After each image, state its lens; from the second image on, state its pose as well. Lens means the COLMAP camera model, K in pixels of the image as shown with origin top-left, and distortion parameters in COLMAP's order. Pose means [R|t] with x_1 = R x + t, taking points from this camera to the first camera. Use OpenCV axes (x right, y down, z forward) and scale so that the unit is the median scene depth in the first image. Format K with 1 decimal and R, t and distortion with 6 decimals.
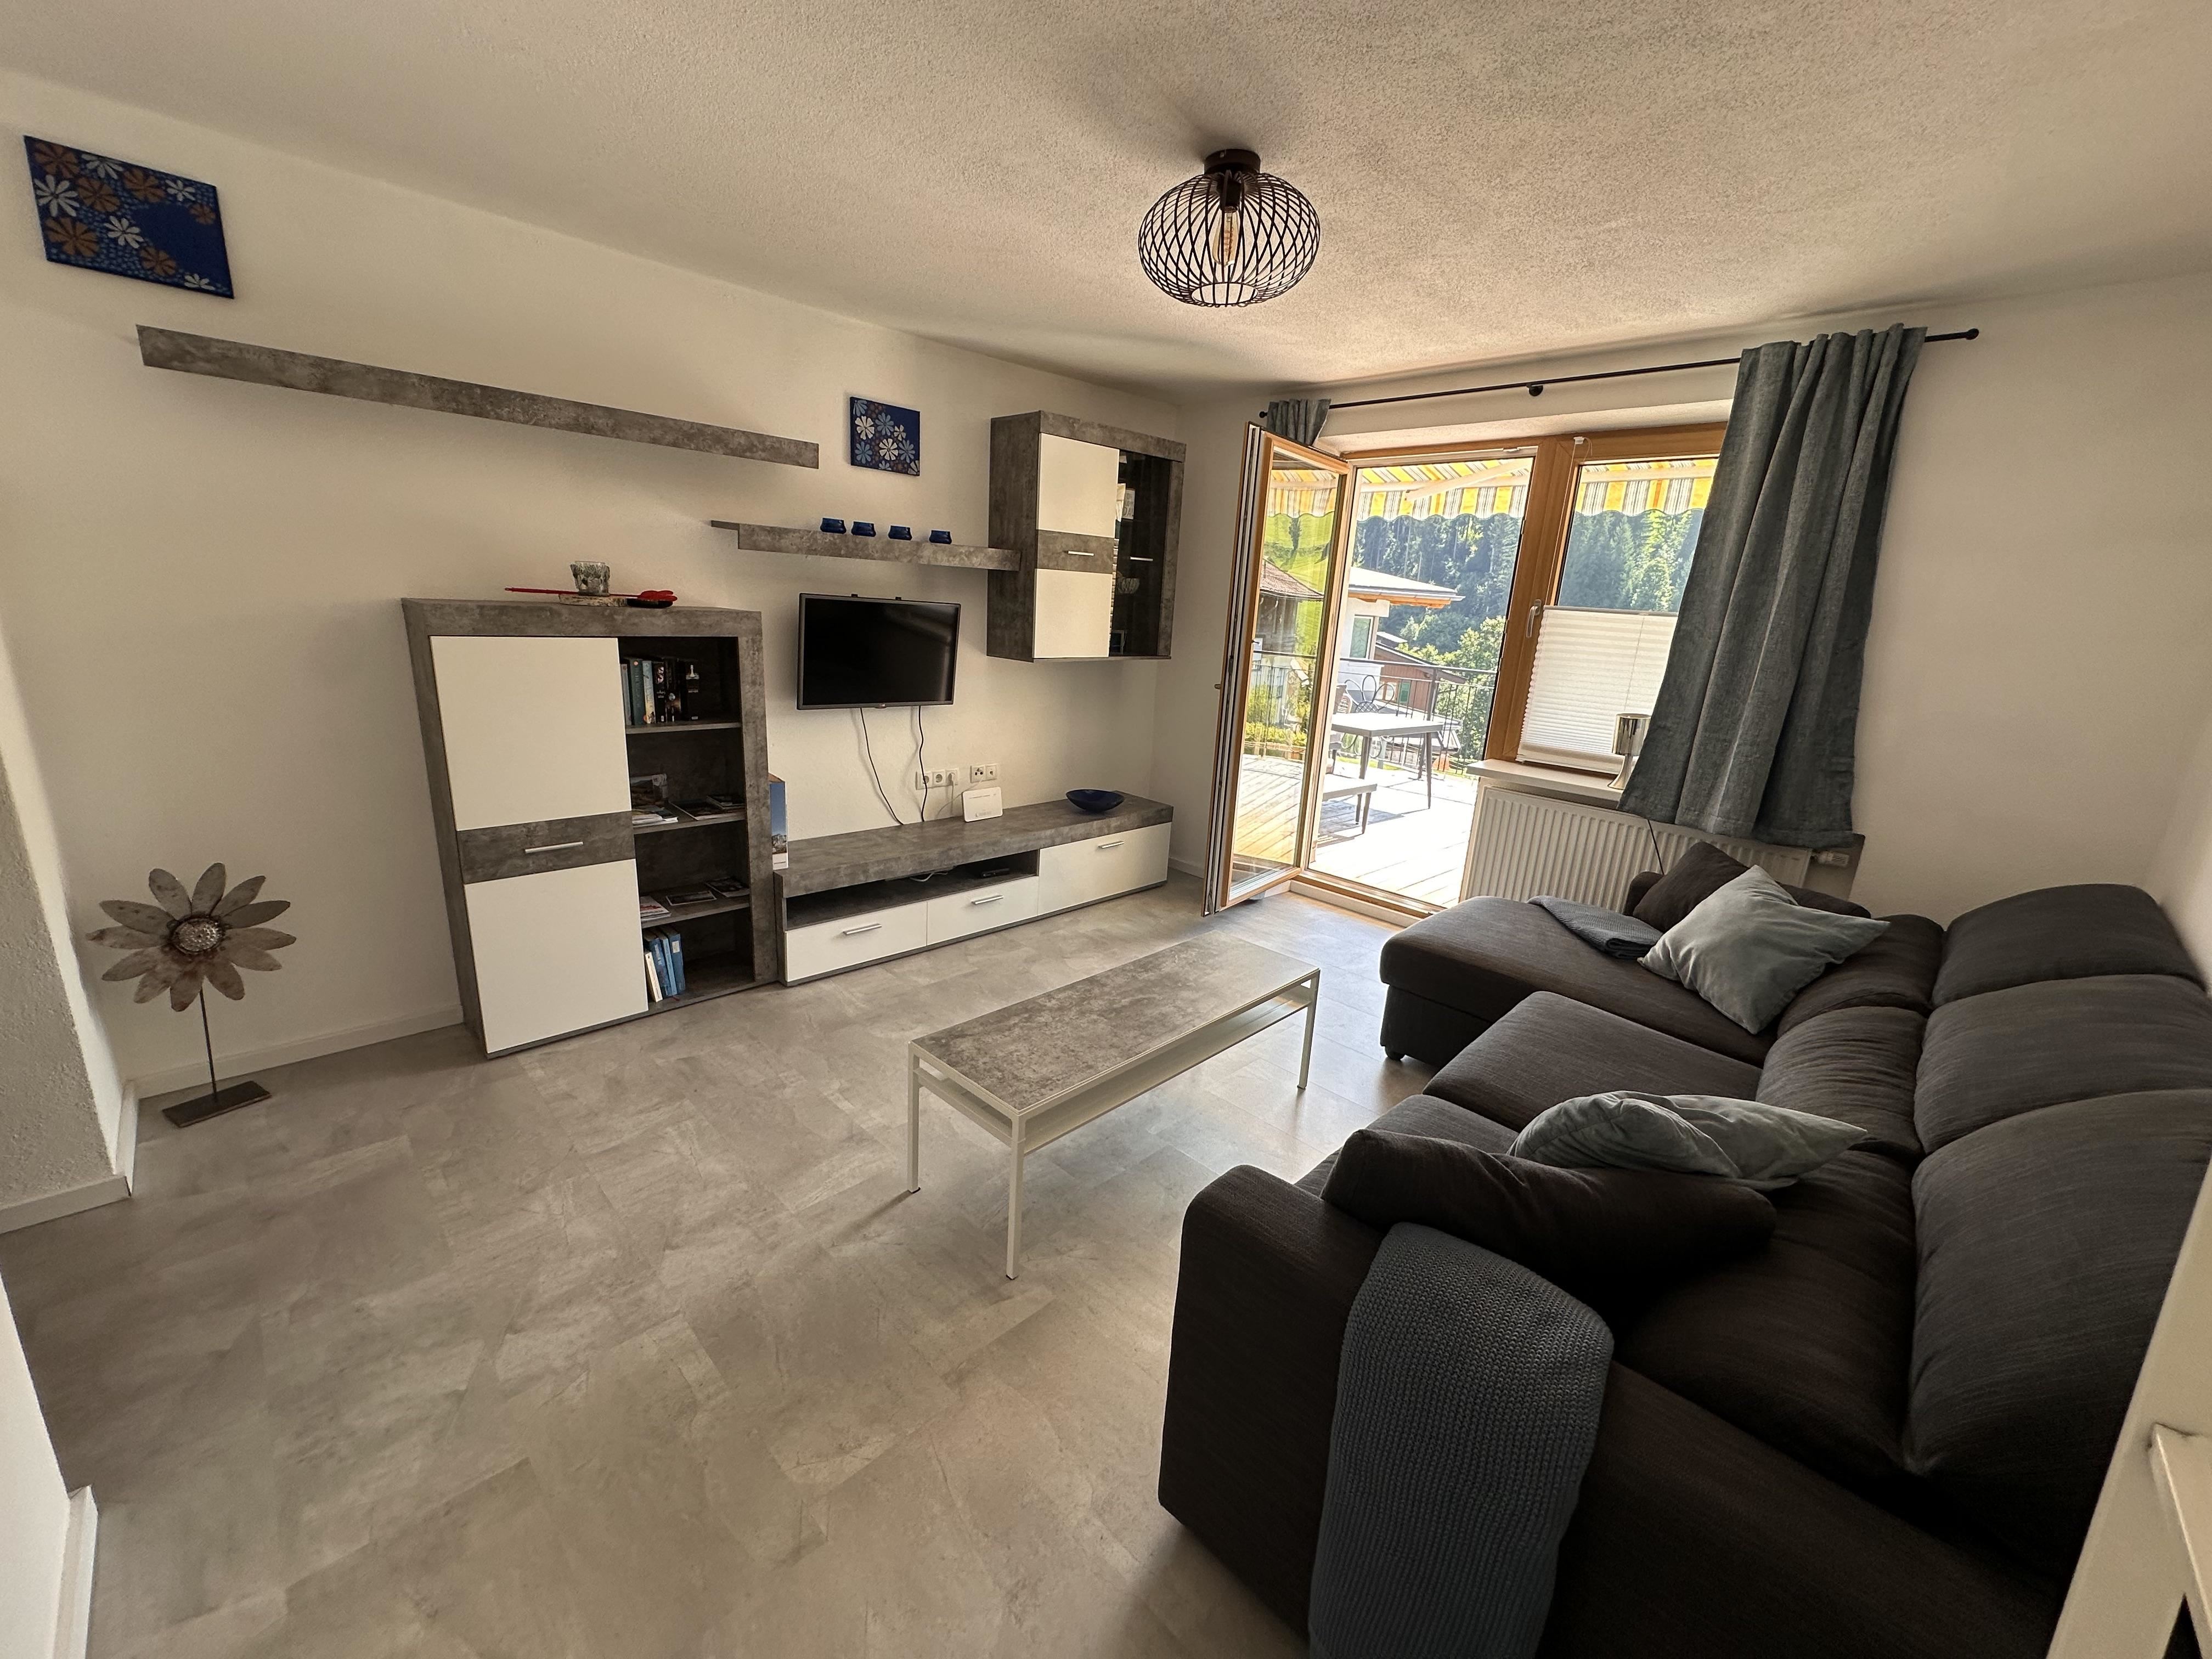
lens RADIAL K [[882.2, 0, 1106.2], [0, 882.2, 834.6], [0, 0, 1]] dist [-0.001927, -0.000392]
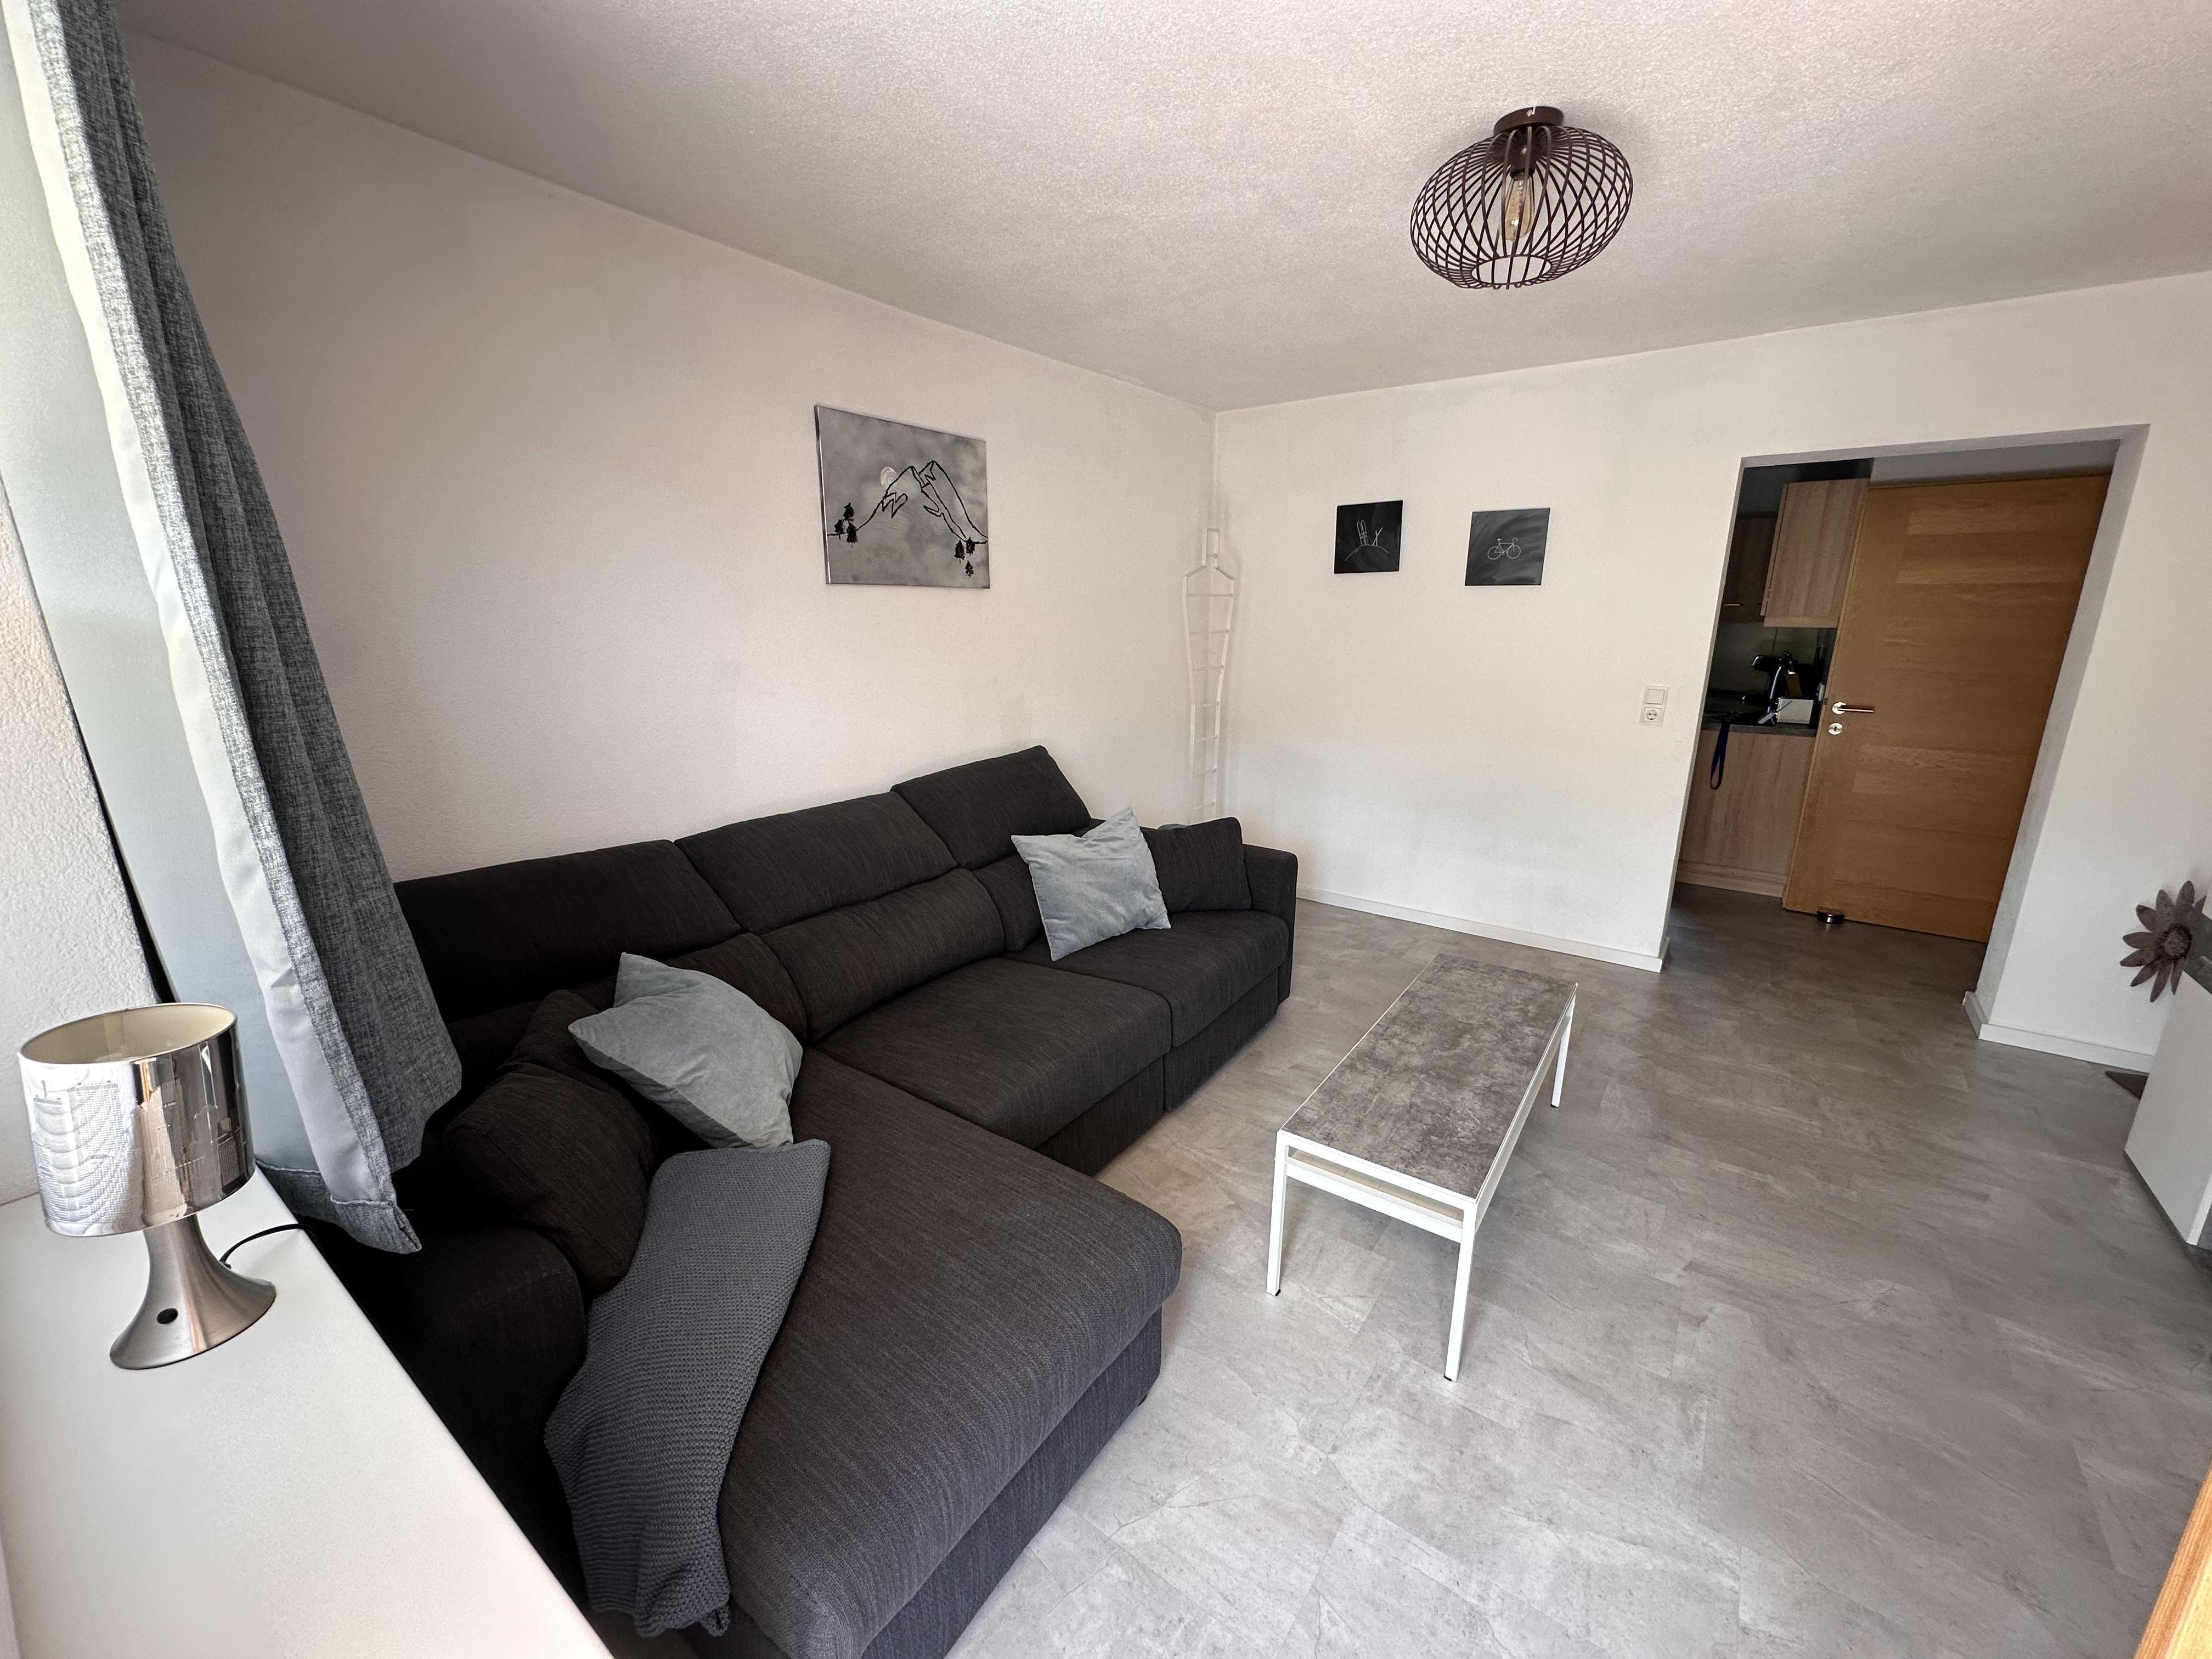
lens RADIAL K [[882.2, 0, 1106.2], [0, 882.2, 834.6], [0, 0, 1]] dist [-0.001927, -0.000392]
pose [[-0.986844, -0.018778, -0.160582, 0.526502], [-0.094684, 0.872210, 0.479880, -0.397725], [0.131050, 0.488772, -0.862513, 1.568597]]
